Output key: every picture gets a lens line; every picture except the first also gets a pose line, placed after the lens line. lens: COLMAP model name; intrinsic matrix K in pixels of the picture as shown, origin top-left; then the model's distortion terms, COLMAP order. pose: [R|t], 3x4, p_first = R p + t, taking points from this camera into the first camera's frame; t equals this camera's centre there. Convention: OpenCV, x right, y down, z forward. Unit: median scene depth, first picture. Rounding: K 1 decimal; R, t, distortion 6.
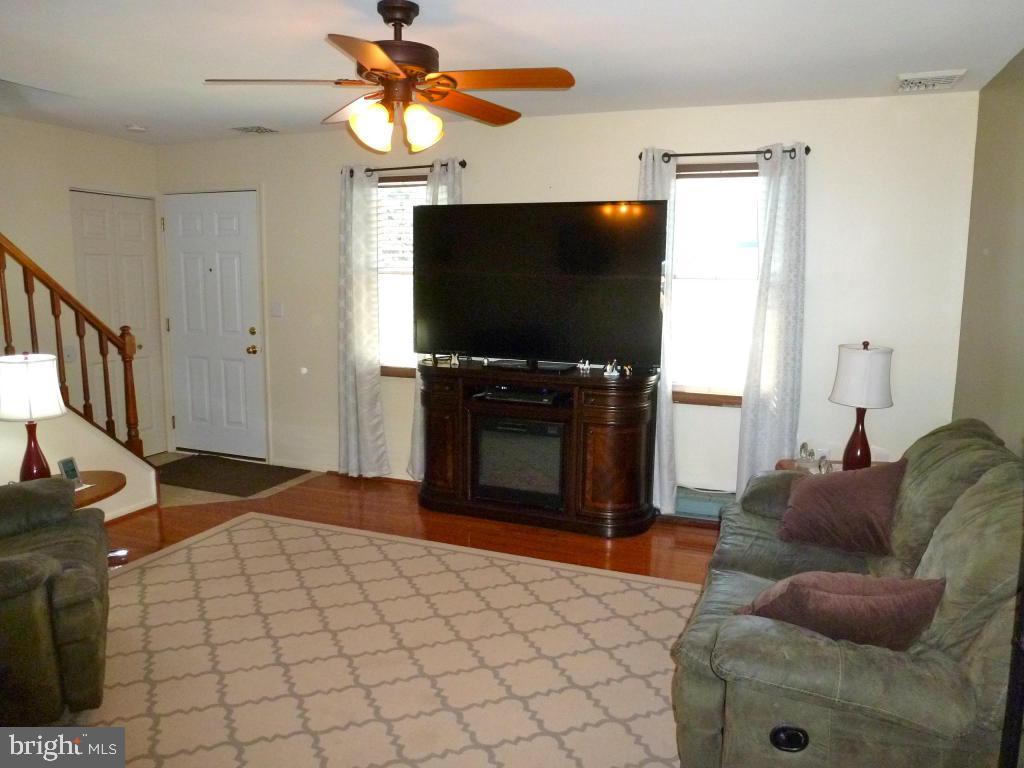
lens RADIAL K [[729.5, 0, 519.2], [0, 729.5, 381.4], [0, 0, 1]] dist [-0.053344, 0.007017]
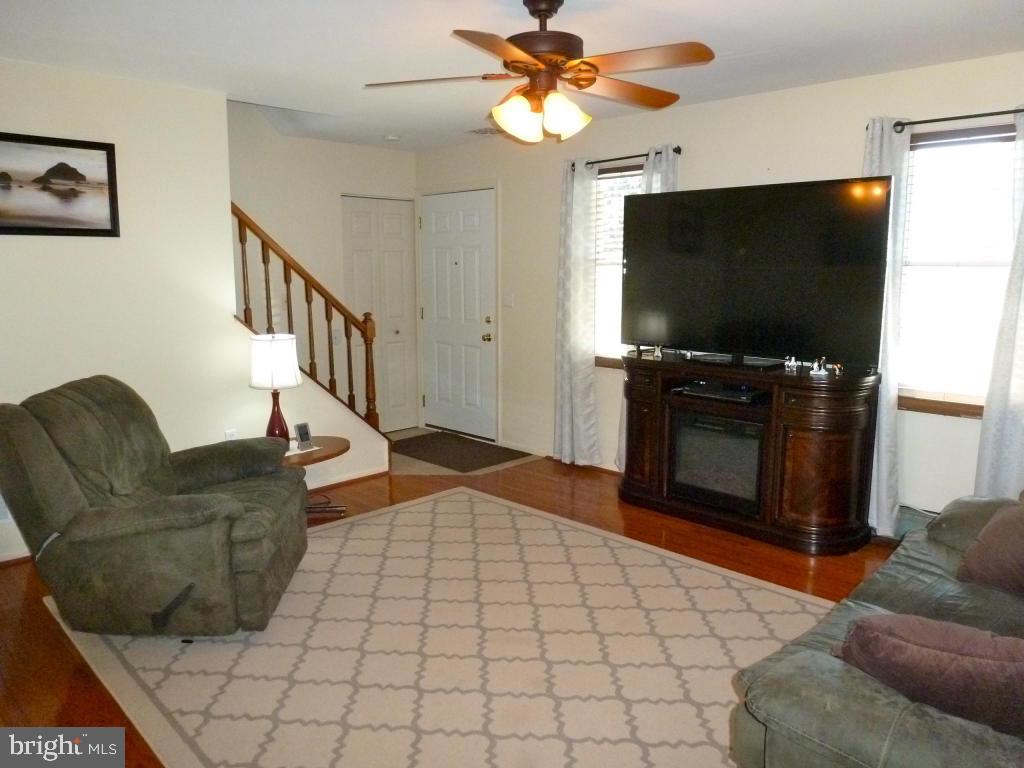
lens RADIAL K [[729.5, 0, 519.2], [0, 729.5, 381.4], [0, 0, 1]] dist [-0.053344, 0.007017]
pose [[0.918126, 0.047543, -0.393427, 0.131926], [-0.044544, 0.998867, 0.016757, 0.001660], [0.393778, 0.002140, 0.919203, 0.032737]]
